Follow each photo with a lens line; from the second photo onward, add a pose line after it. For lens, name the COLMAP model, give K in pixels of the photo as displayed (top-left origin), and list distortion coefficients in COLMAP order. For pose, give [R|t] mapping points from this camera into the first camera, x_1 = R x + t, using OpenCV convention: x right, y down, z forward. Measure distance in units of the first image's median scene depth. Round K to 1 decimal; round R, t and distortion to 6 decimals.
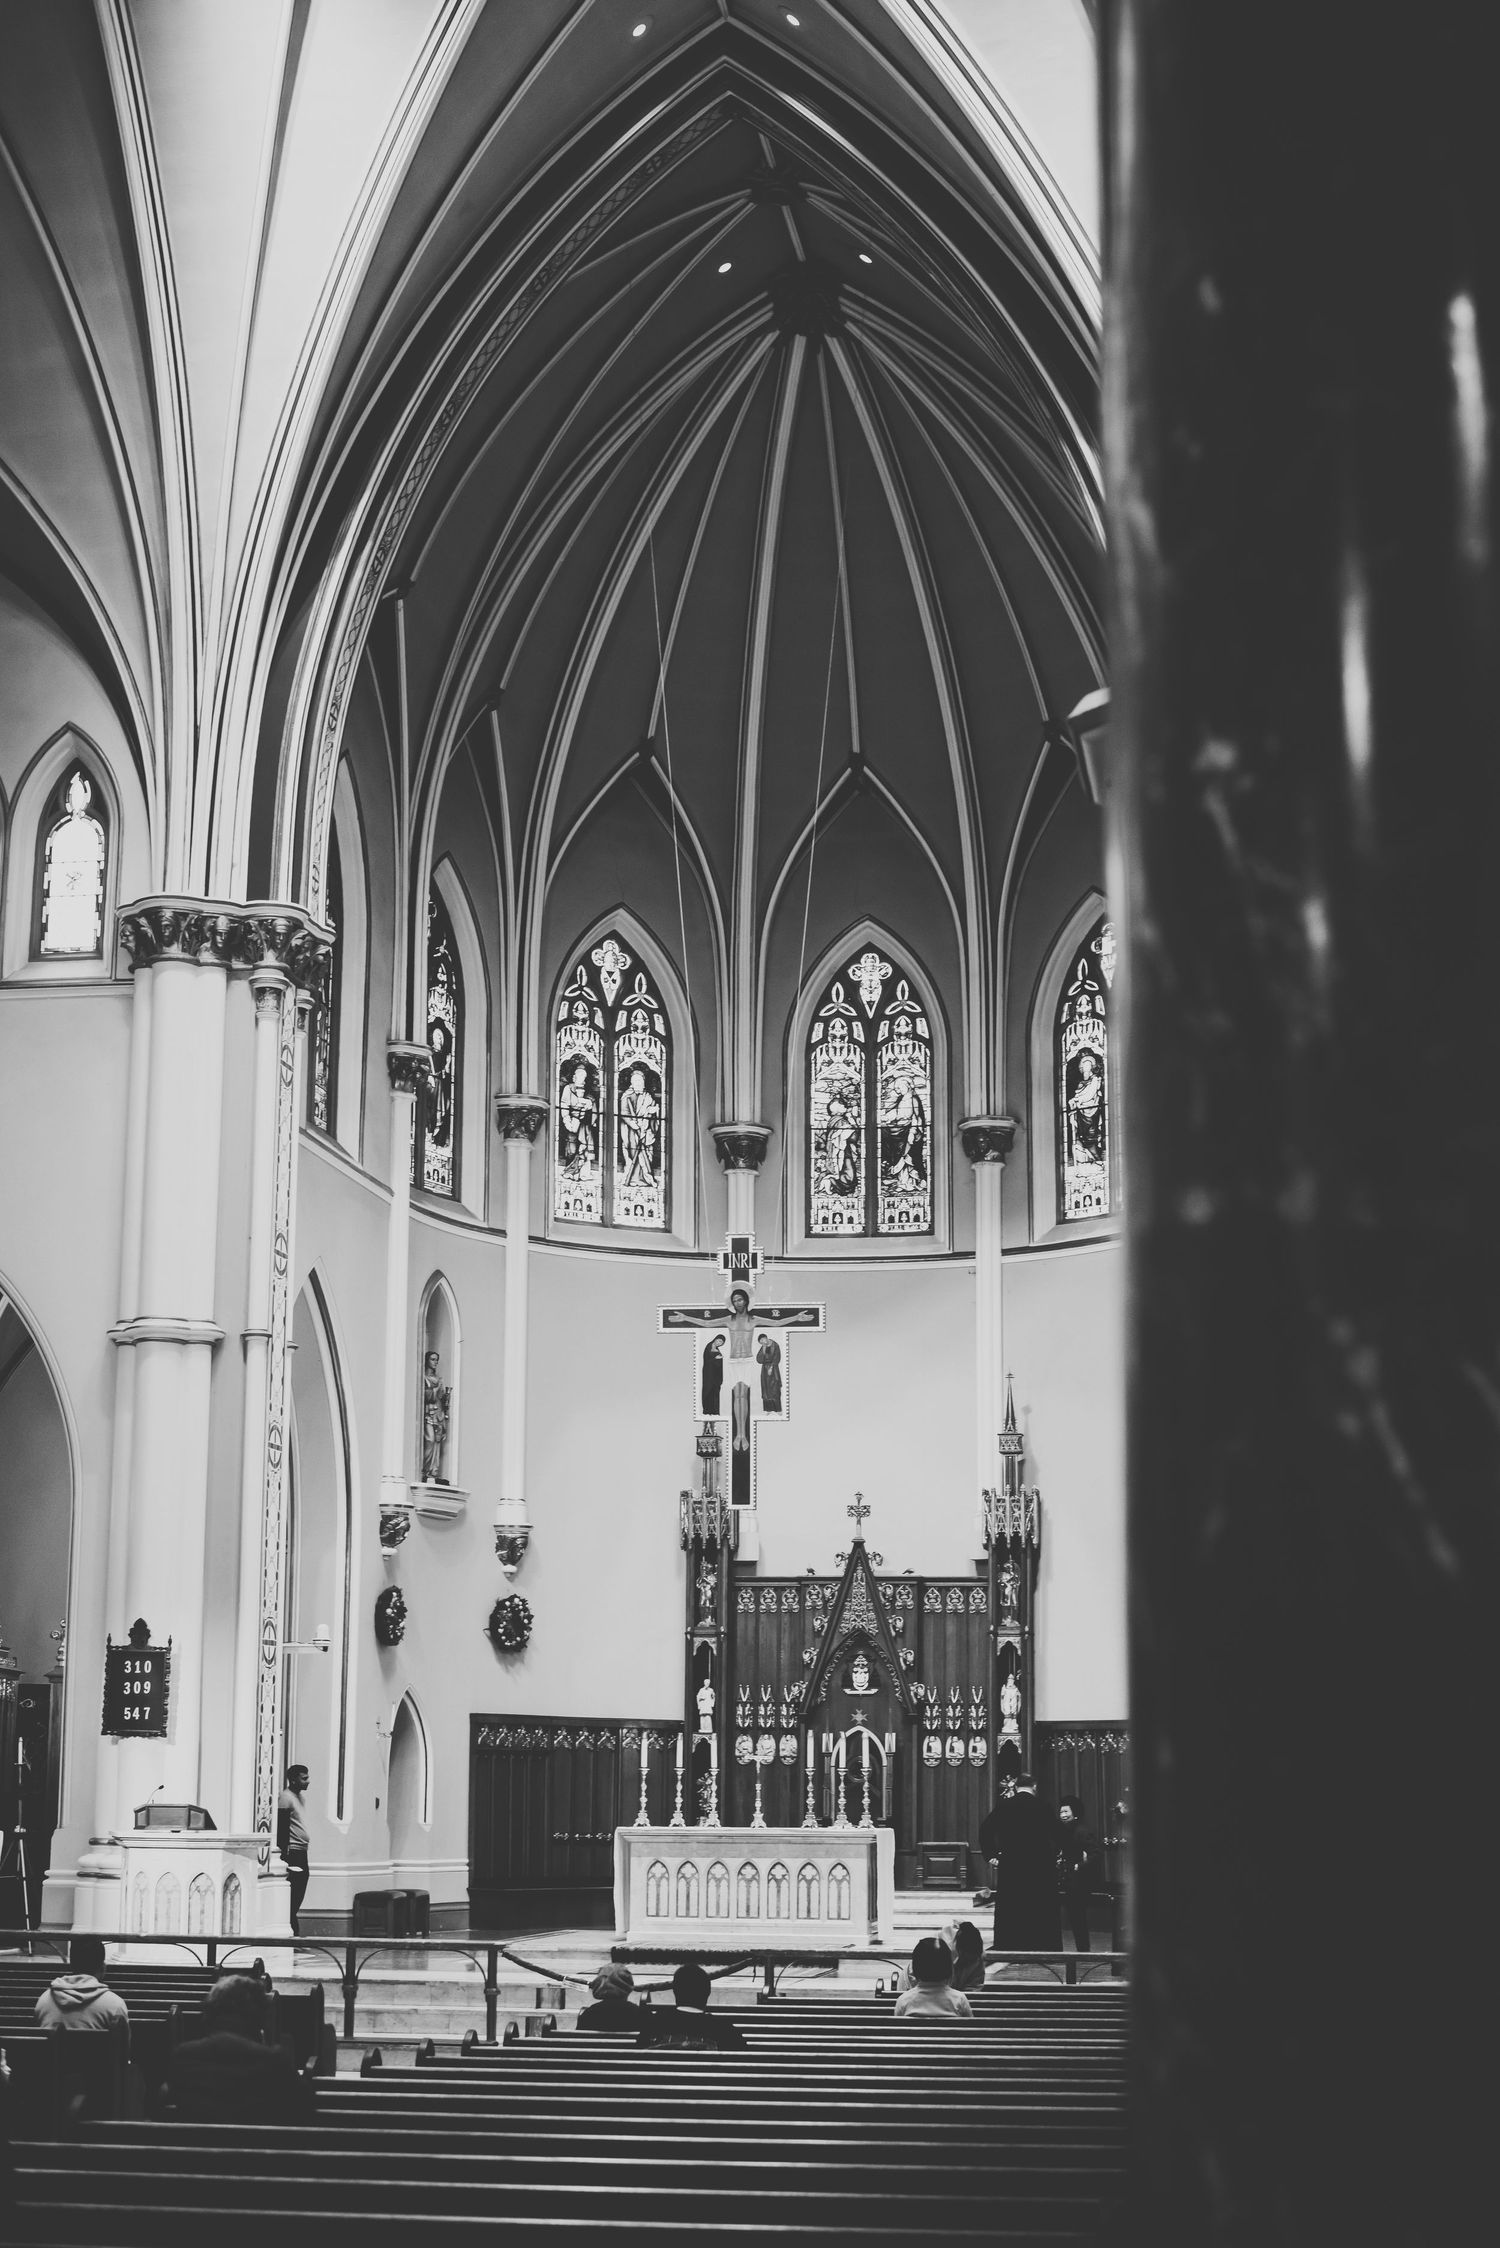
lens RADIAL K [[3129.7, 0, 750.0], [0, 3129.7, 1124.0], [0, 0, 1]] dist [-0.109896, 0.047182]
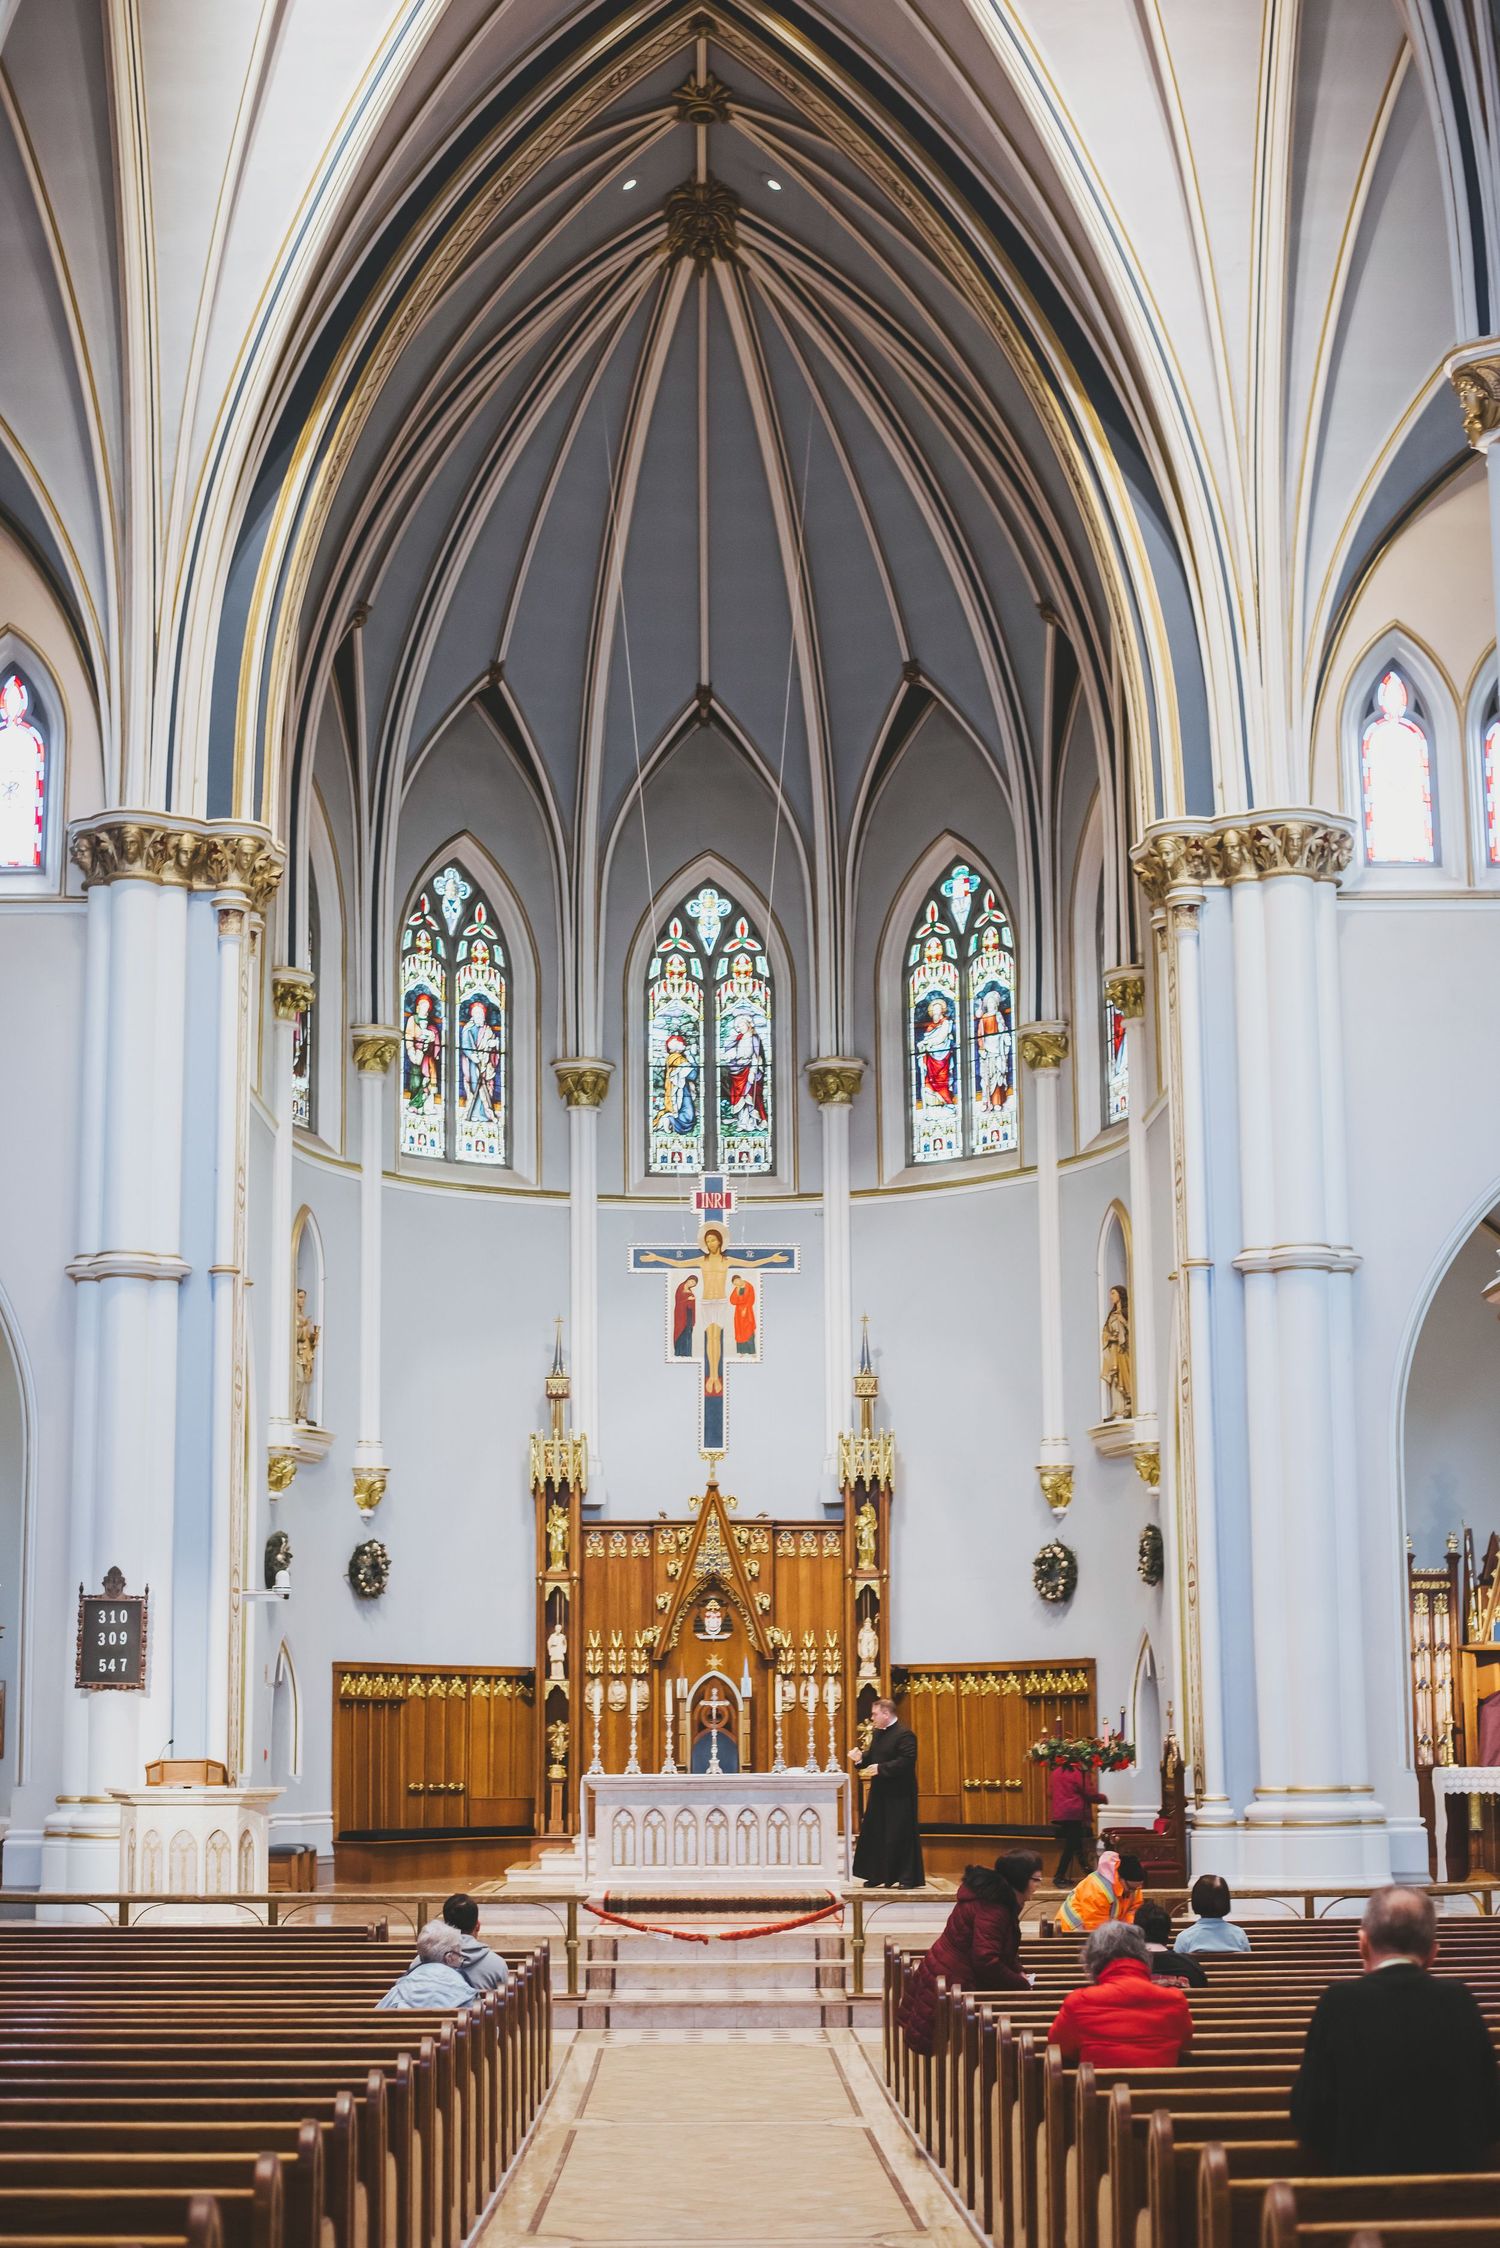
lens RADIAL K [[3191.5, 0, 750.0], [0, 3191.5, 1124.0], [0, 0, 1]] dist [-0.103125, -0.040098]
pose [[0.985714, 0.017673, 0.167496, -0.126230], [-0.021058, 0.999608, 0.018454, 0.000609], [-0.167104, -0.021718, 0.985700, 0.005864]]
